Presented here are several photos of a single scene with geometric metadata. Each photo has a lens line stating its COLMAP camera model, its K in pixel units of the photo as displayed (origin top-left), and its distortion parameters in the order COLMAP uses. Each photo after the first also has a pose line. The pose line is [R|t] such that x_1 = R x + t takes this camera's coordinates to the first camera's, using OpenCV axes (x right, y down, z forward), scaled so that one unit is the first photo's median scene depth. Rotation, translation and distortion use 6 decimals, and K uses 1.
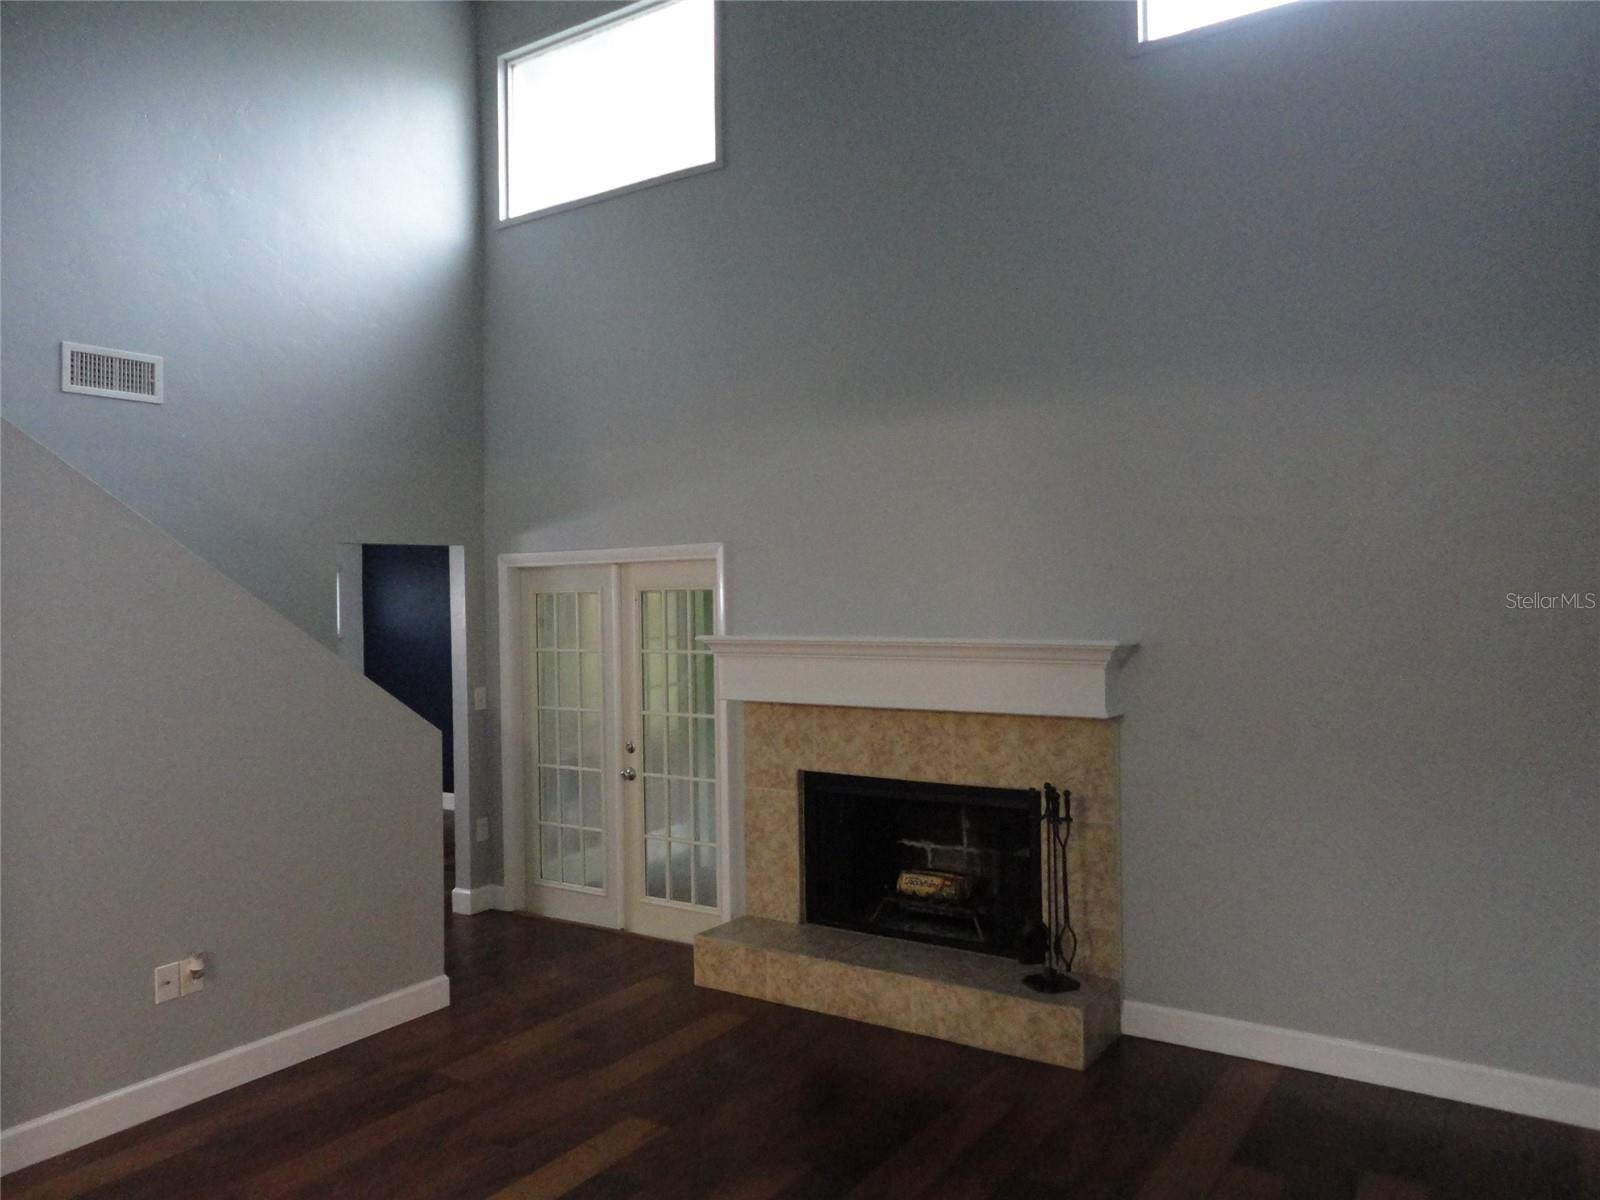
lens RADIAL K [[1171.9, 0, 799.1], [0, 1171.9, 603.0], [0, 0, 1]] dist [-0.003650, 0.008917]
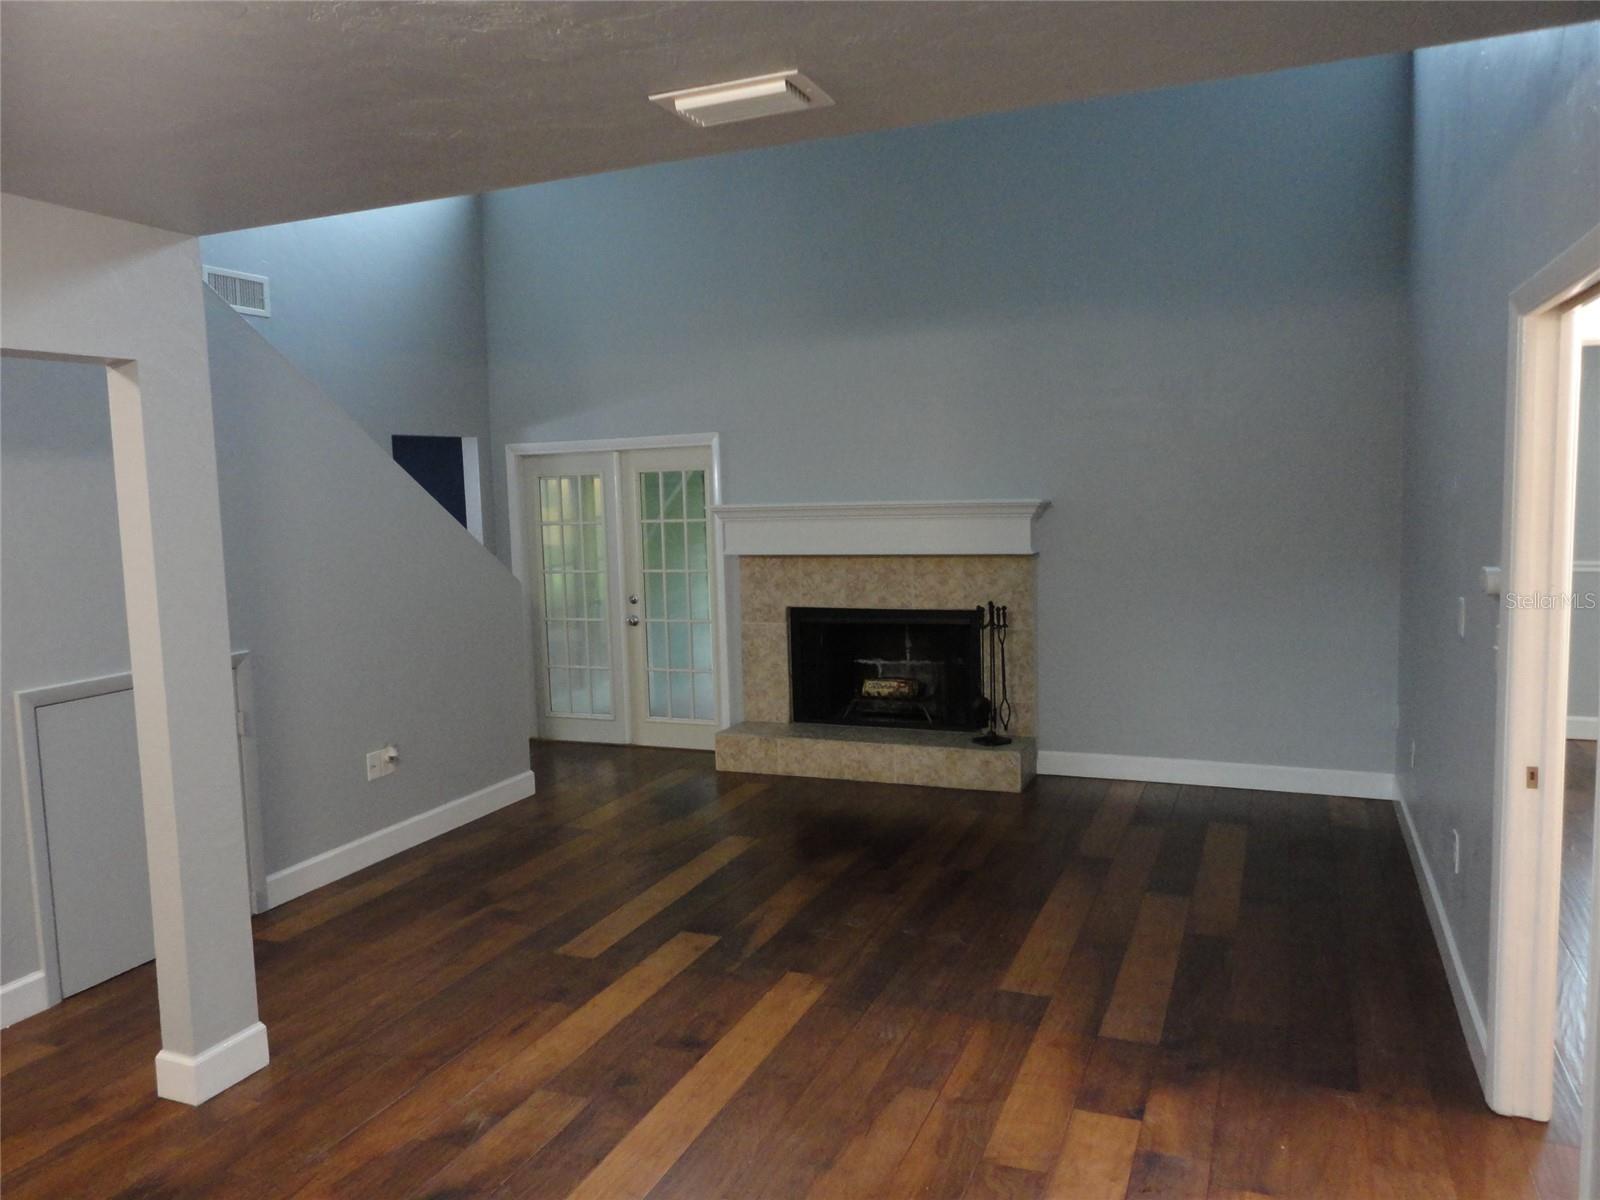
lens RADIAL K [[1171.9, 0, 800.3], [0, 1171.9, 595.9], [0, 0, 1]] dist [-0.003650, 0.008917]
pose [[0.981316, -0.030440, 0.189980, -0.251499], [0.015097, 0.996543, 0.081692, 0.025279], [-0.191810, -0.077298, 0.978383, -0.303839]]
